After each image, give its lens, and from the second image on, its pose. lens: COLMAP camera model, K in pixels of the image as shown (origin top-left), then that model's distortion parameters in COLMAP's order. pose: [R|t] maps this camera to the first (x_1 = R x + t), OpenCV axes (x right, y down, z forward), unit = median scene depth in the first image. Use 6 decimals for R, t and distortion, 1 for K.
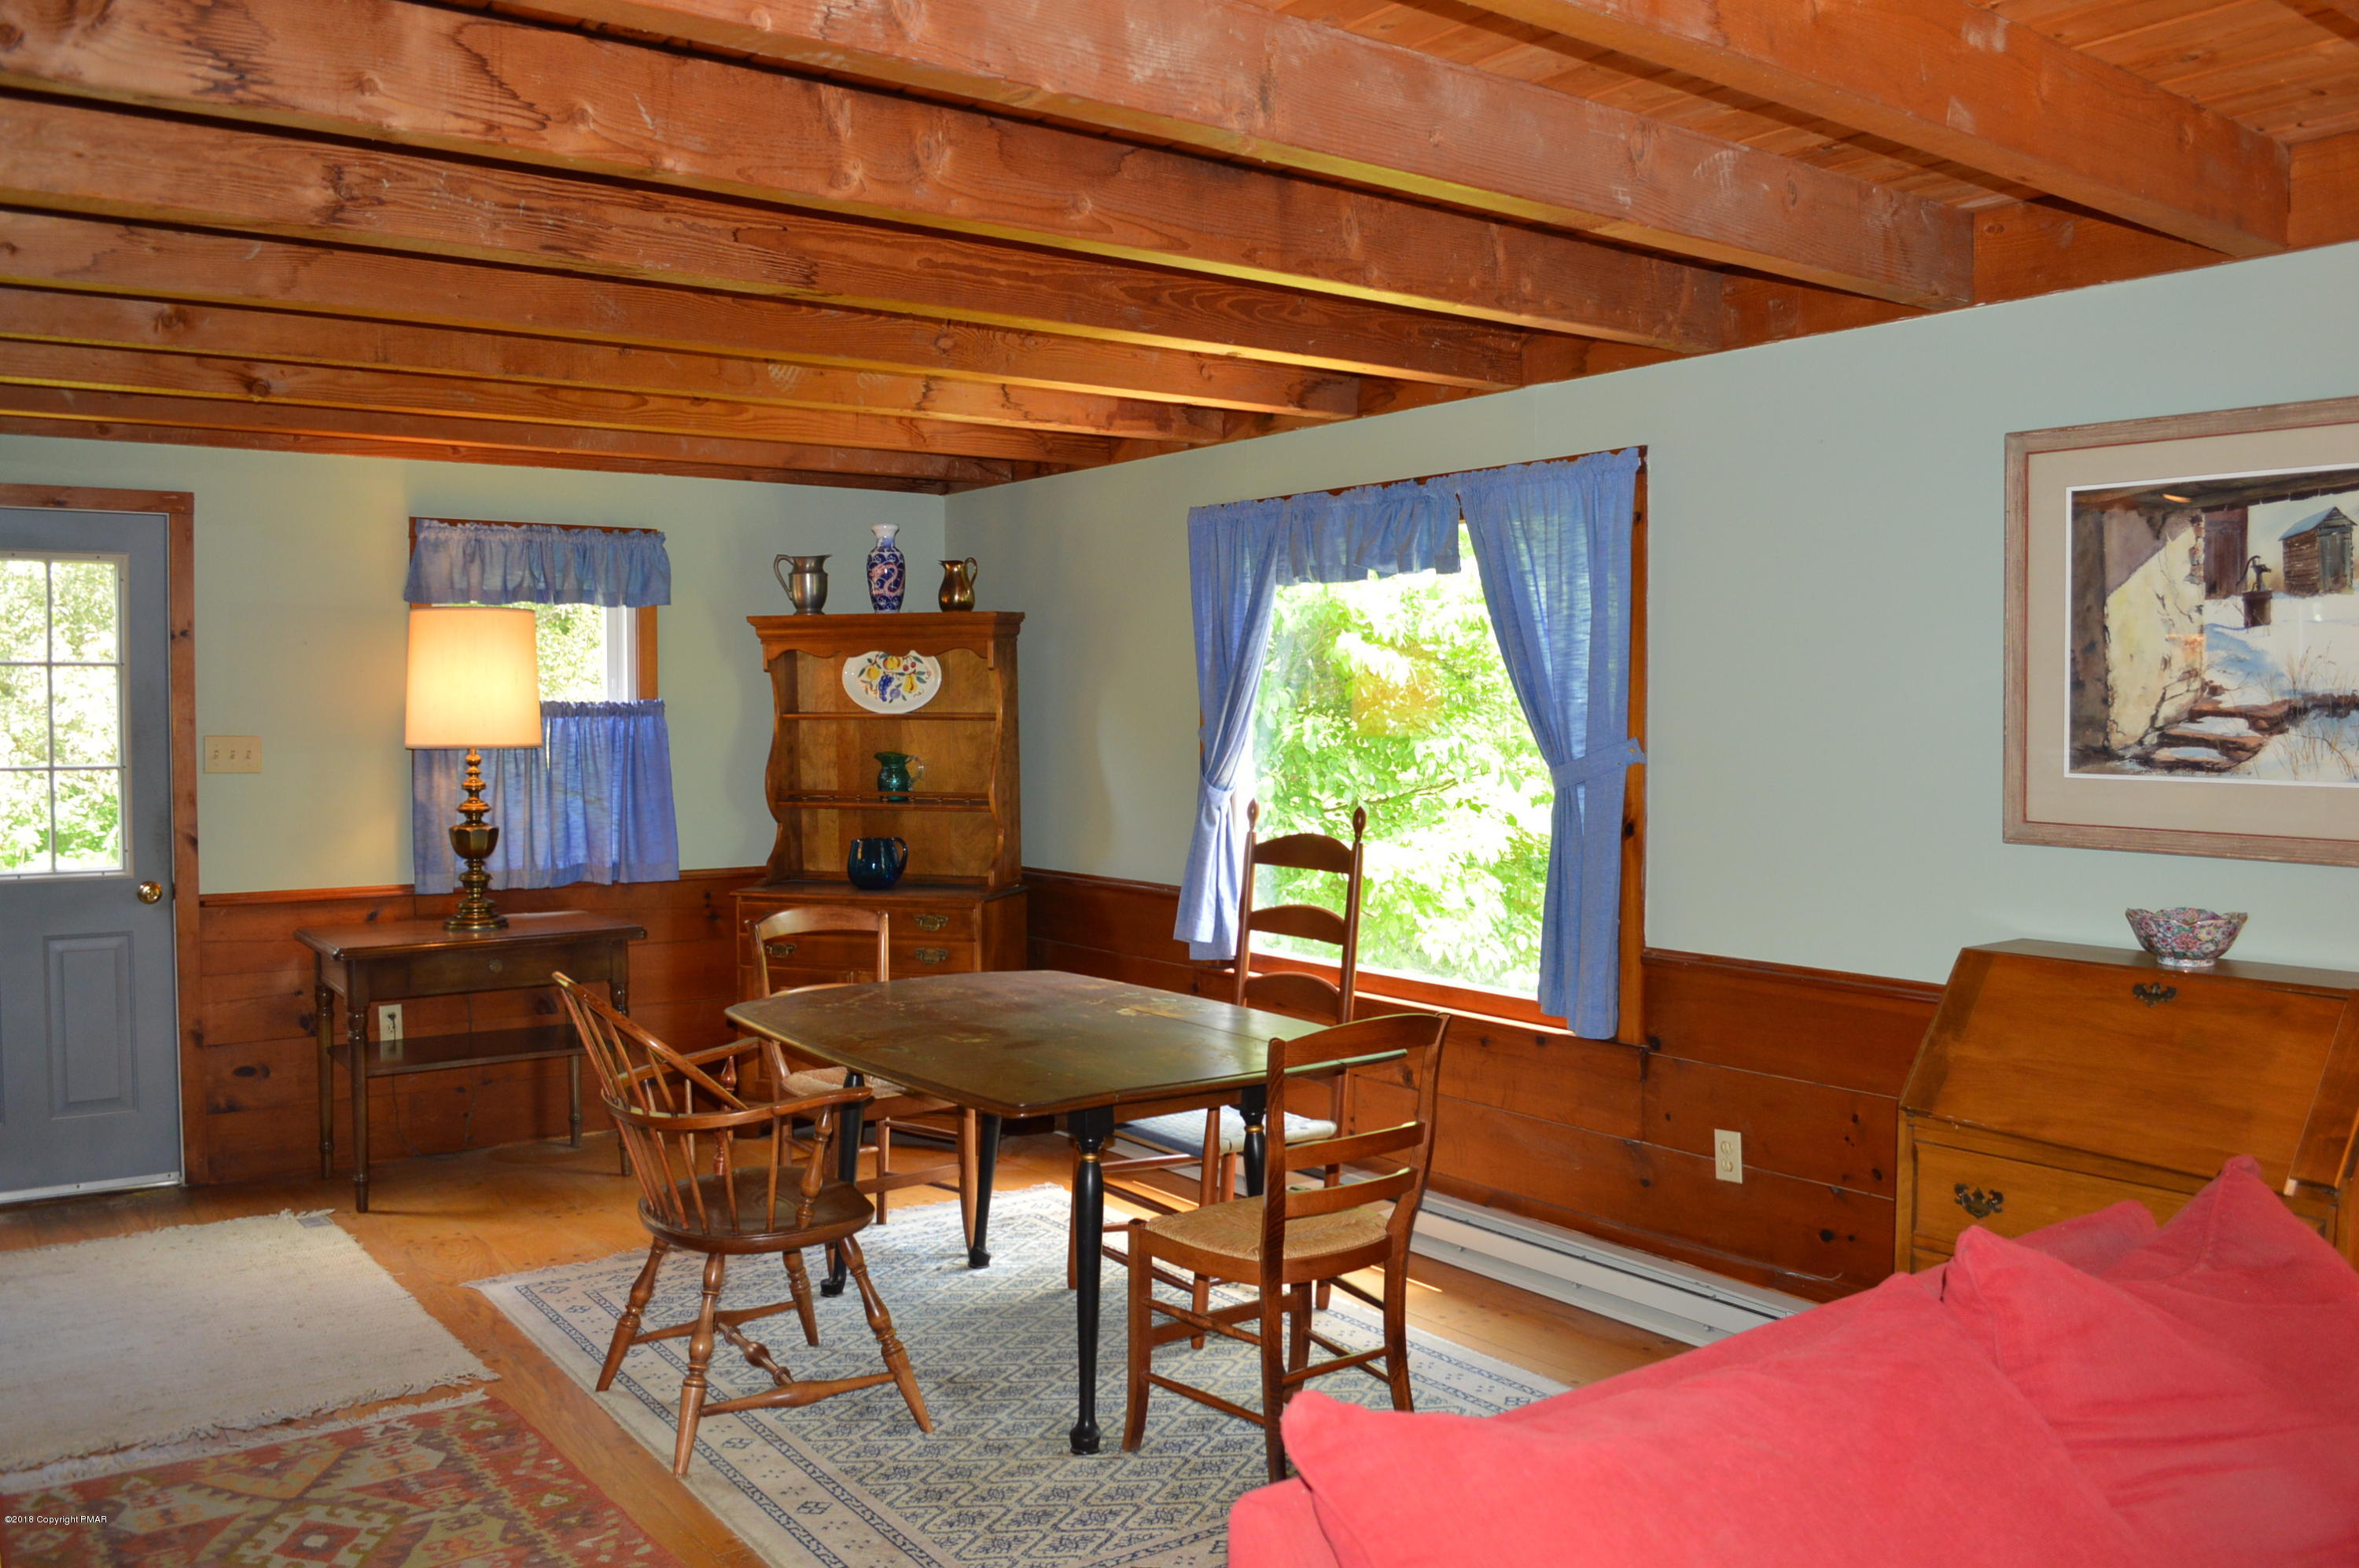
lens RADIAL K [[1881.7, 0, 1180.9], [0, 1881.7, 775.3], [0, 0, 1]] dist [-0.081130, 0.006769]
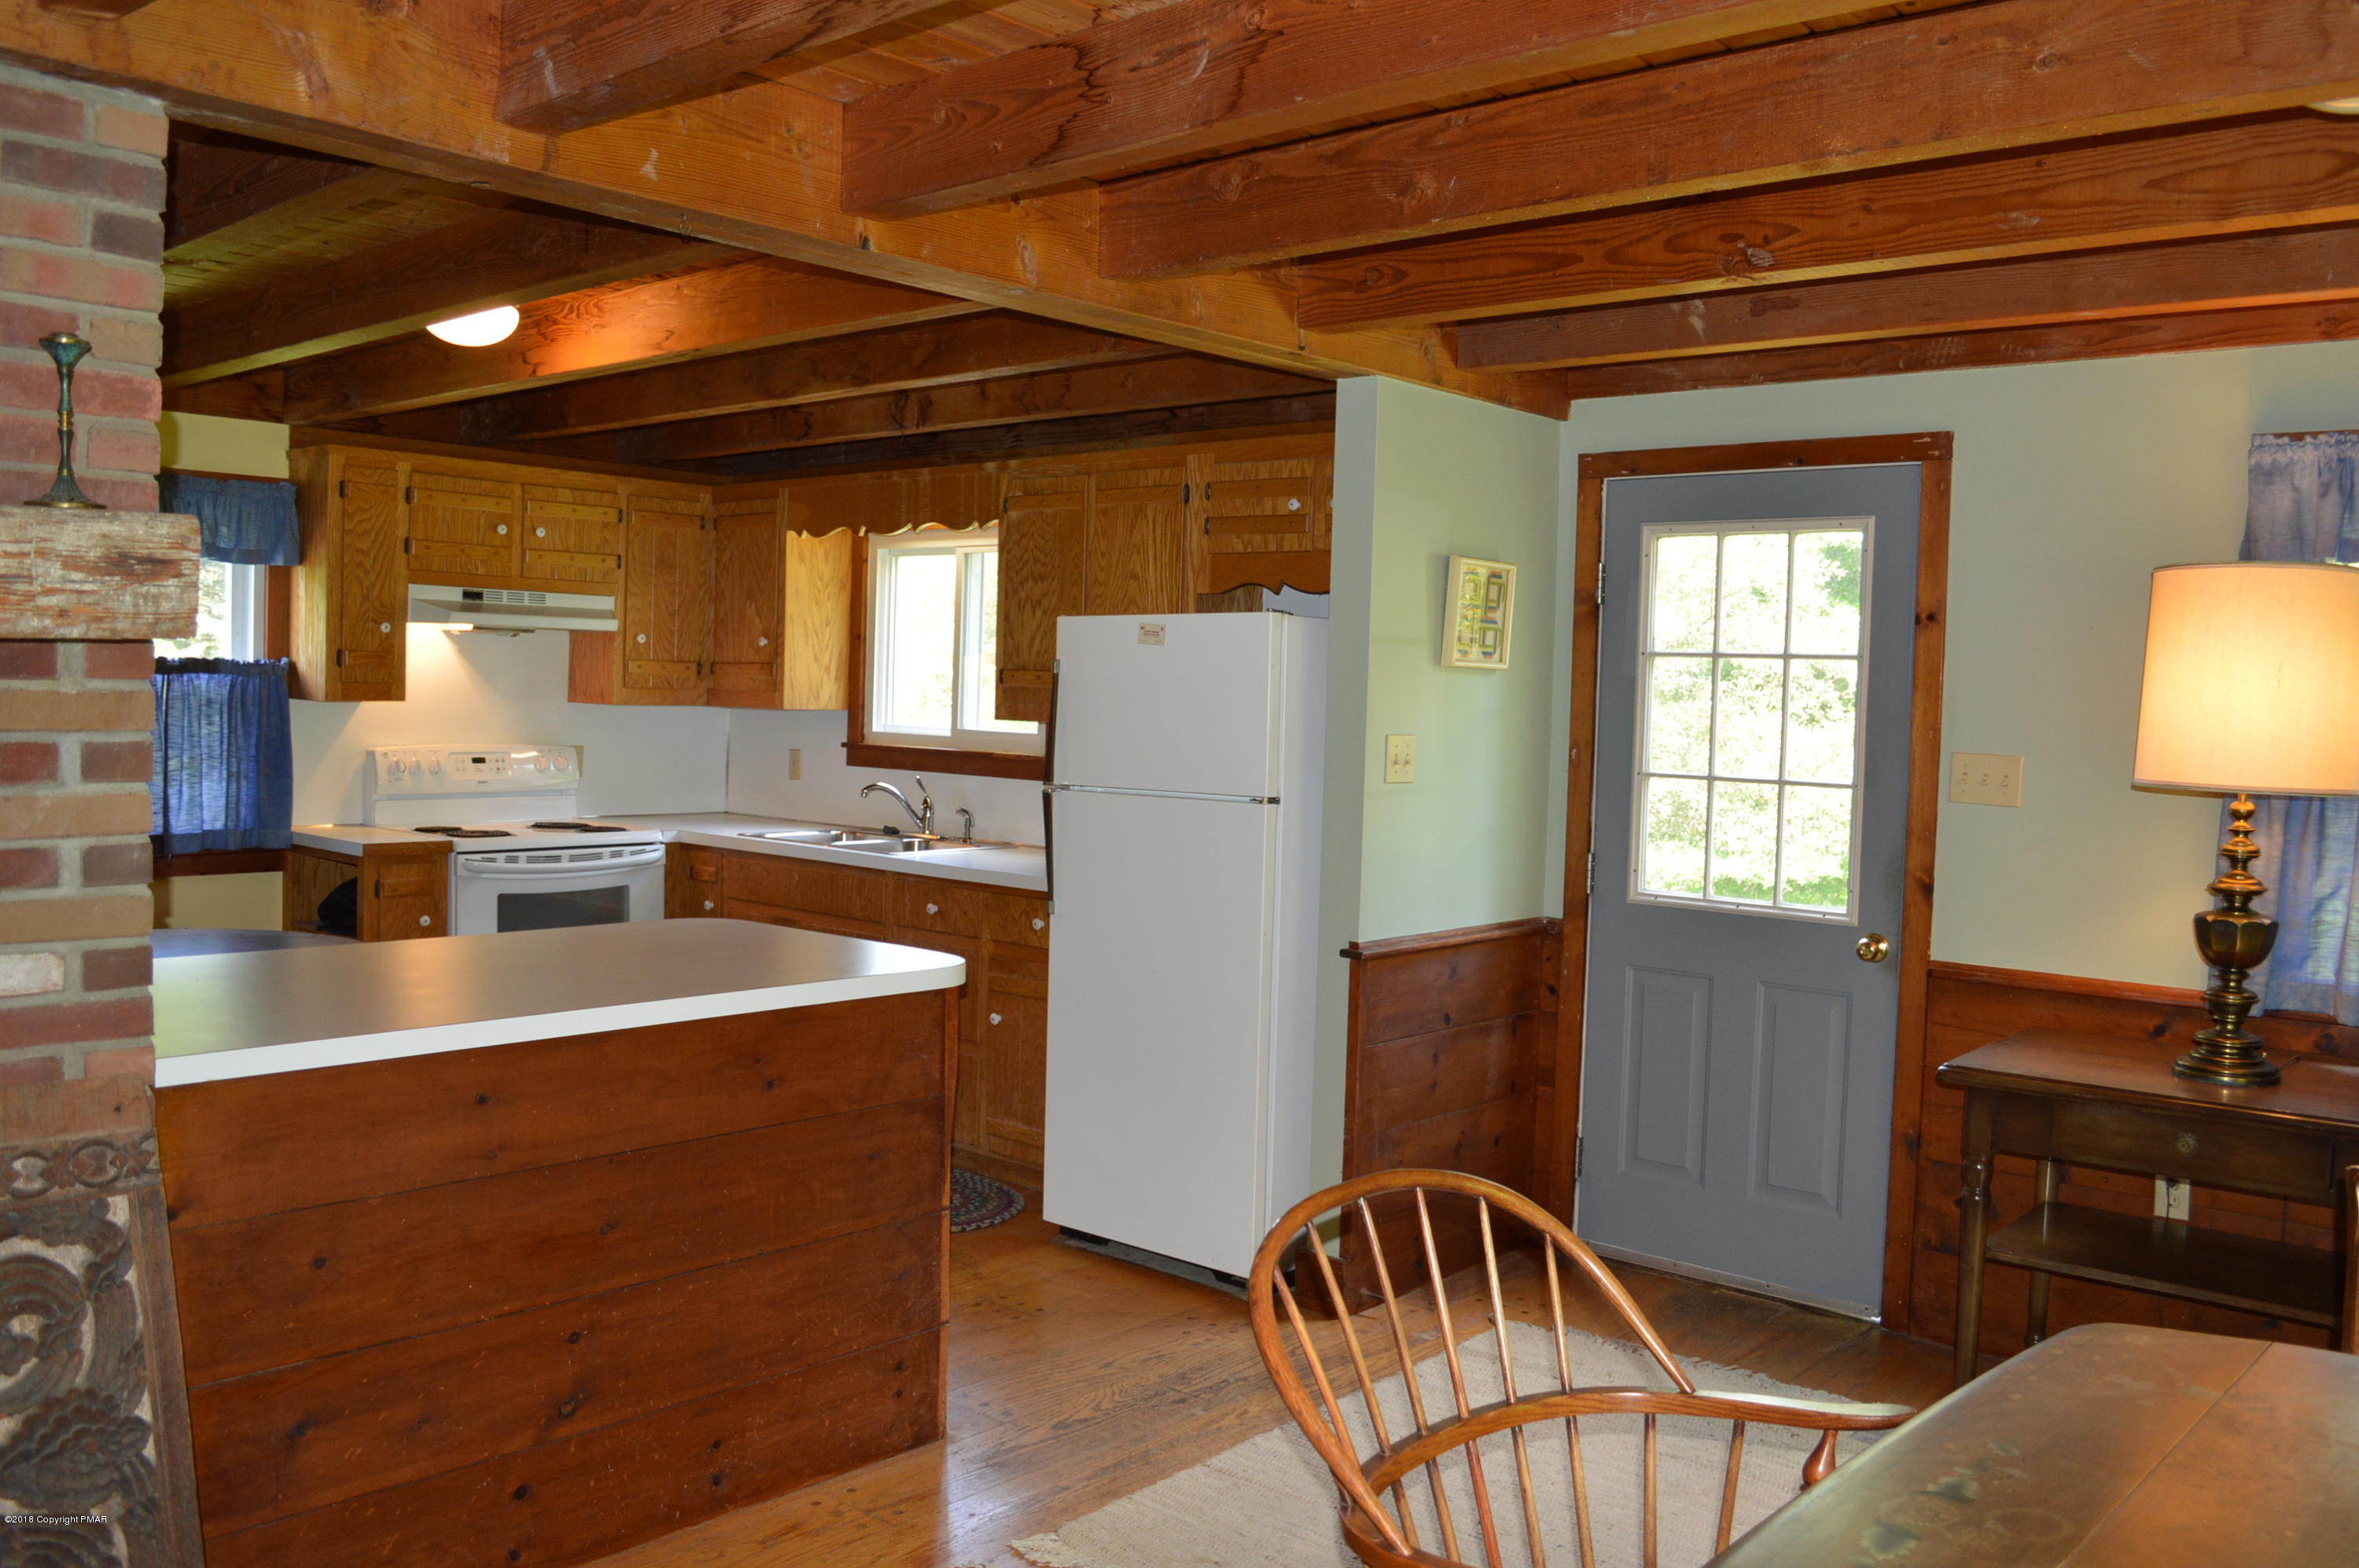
lens RADIAL K [[1881.7, 0, 1180.9], [0, 1881.7, 775.3], [0, 0, 1]] dist [-0.081130, 0.006769]
pose [[0.218402, 0.051128, -0.974519, 0.144511], [-0.065195, 0.997160, 0.037704, -0.020511], [0.973679, 0.055299, 0.221115, 0.533081]]
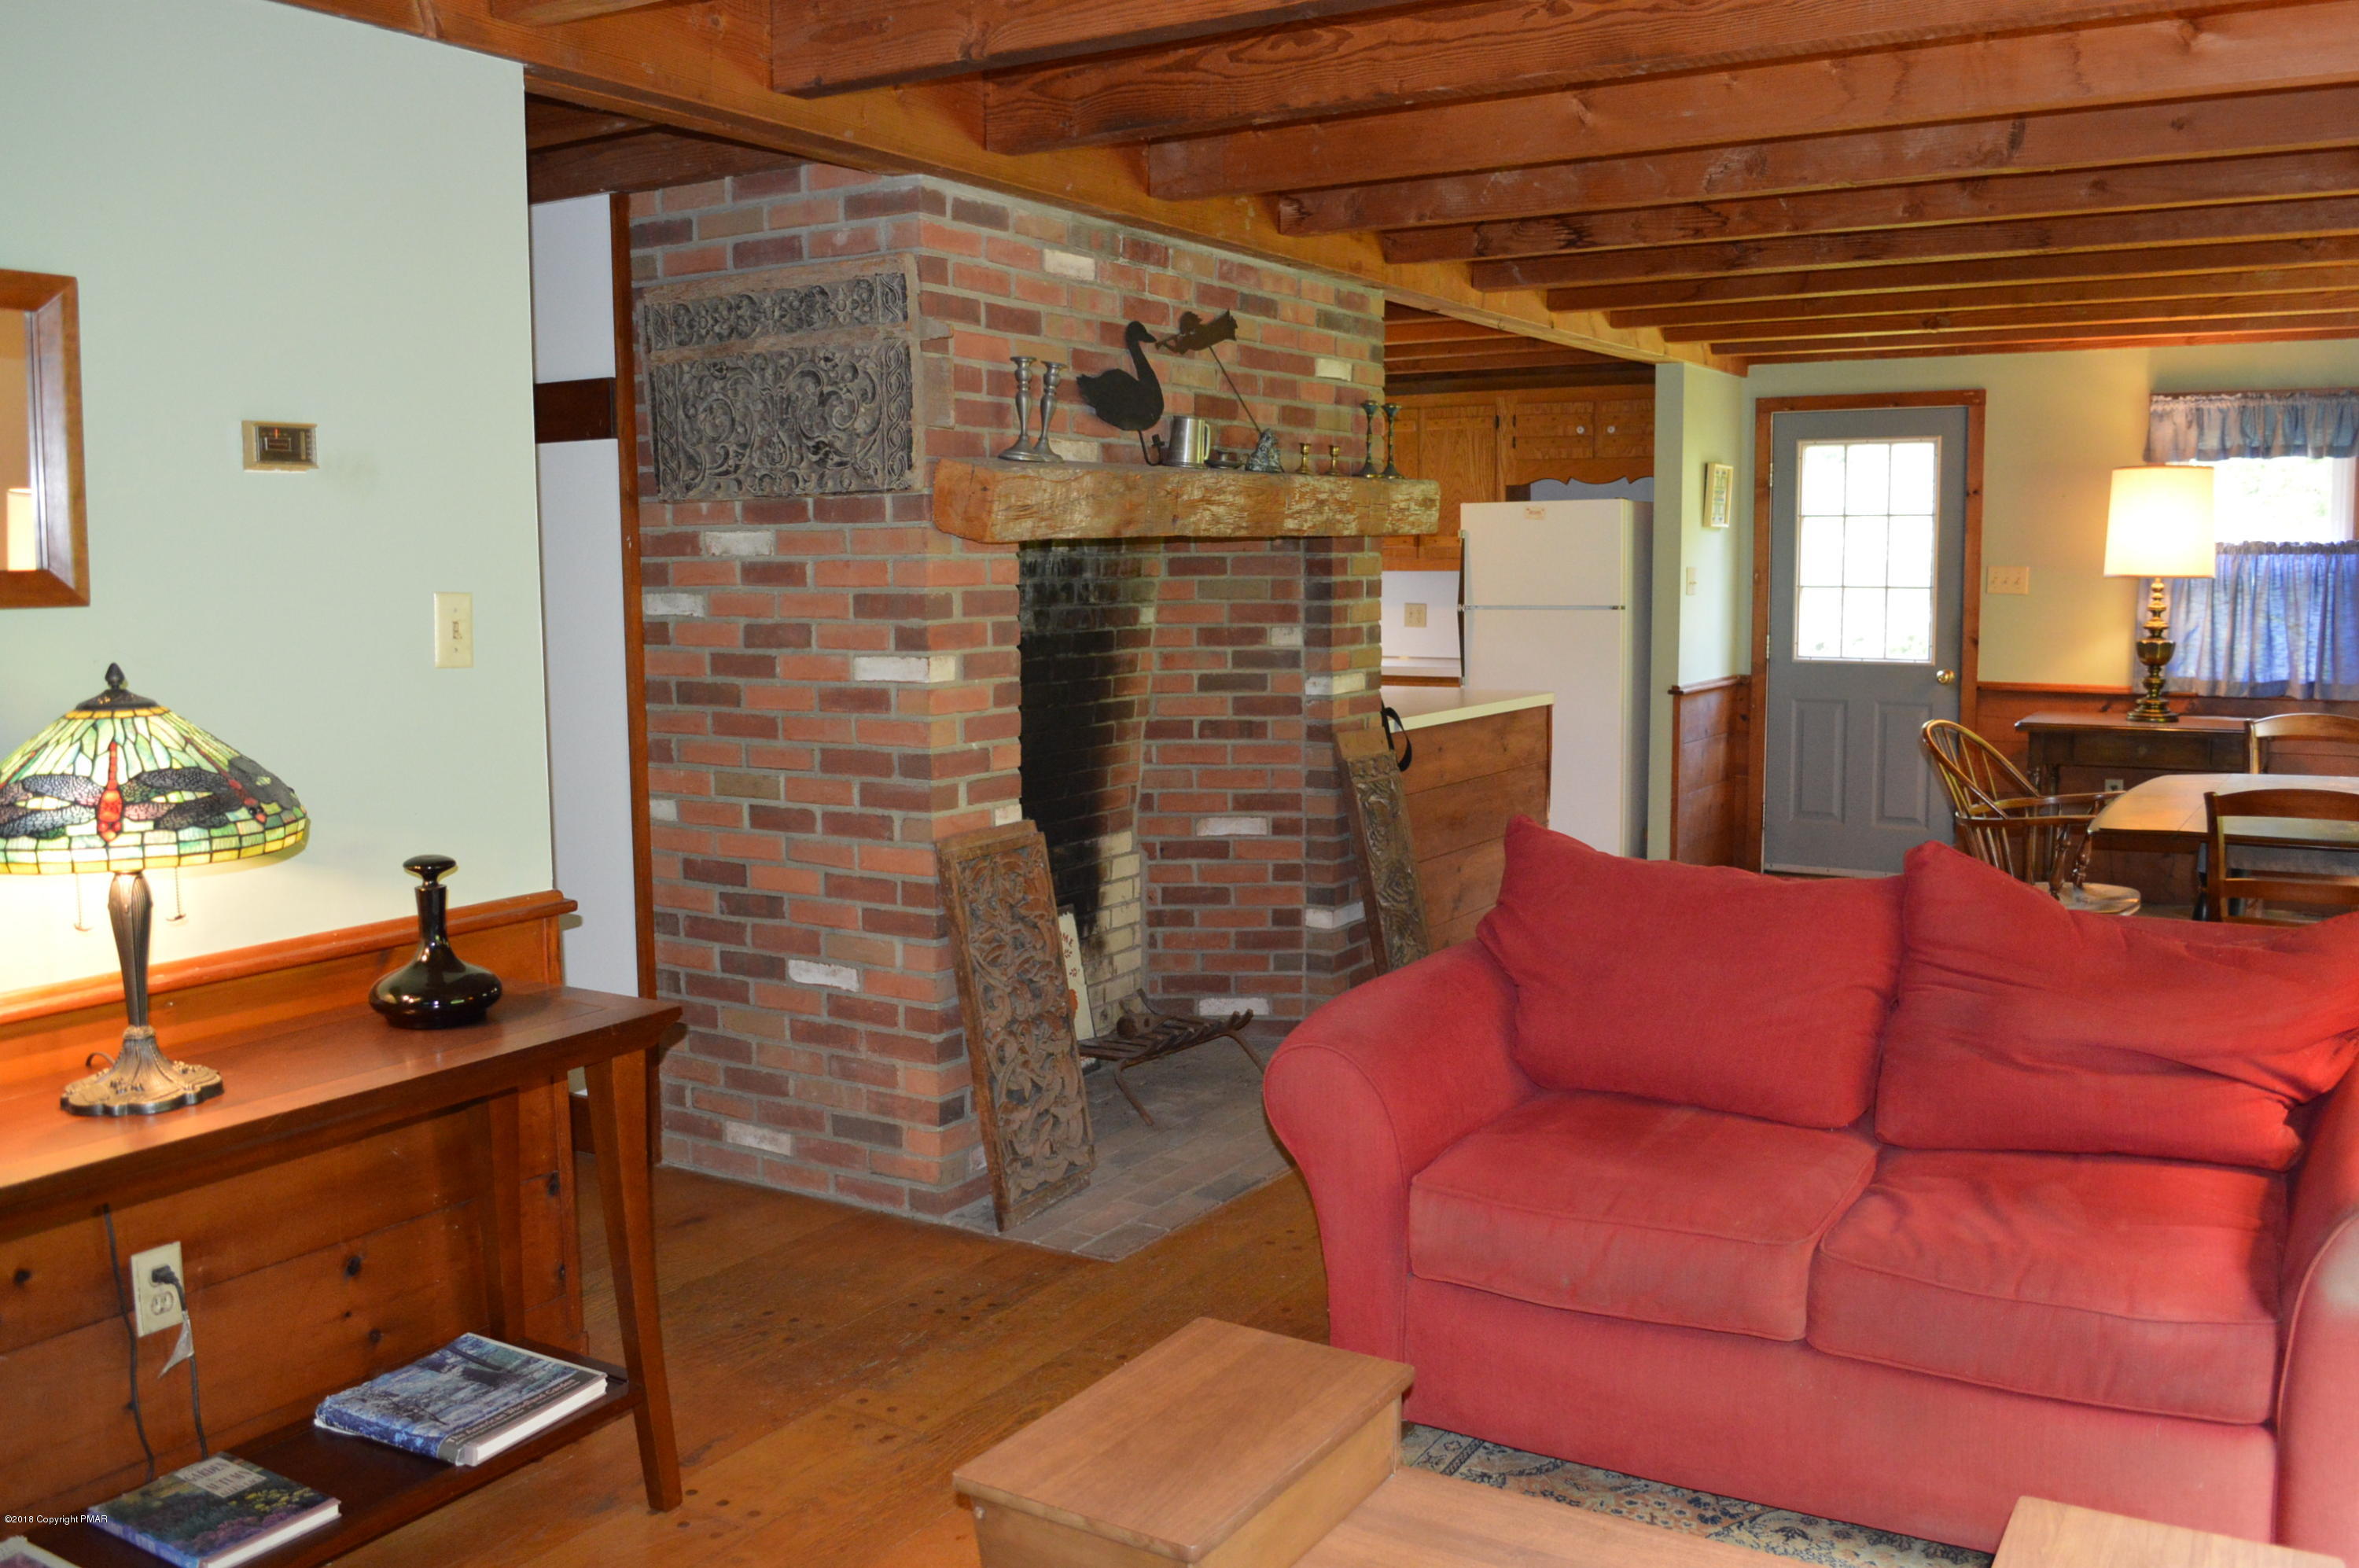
lens RADIAL K [[2020.4, 0, 1179.5], [0, 2020.4, 784.0], [0, 0, 1]] dist [-0.070672, -0.005546]
pose [[0.388055, 0.101607, -0.916018, 0.627034], [-0.026712, 0.994727, 0.099022, 0.009050], [0.921249, -0.013958, 0.388723, -0.140157]]
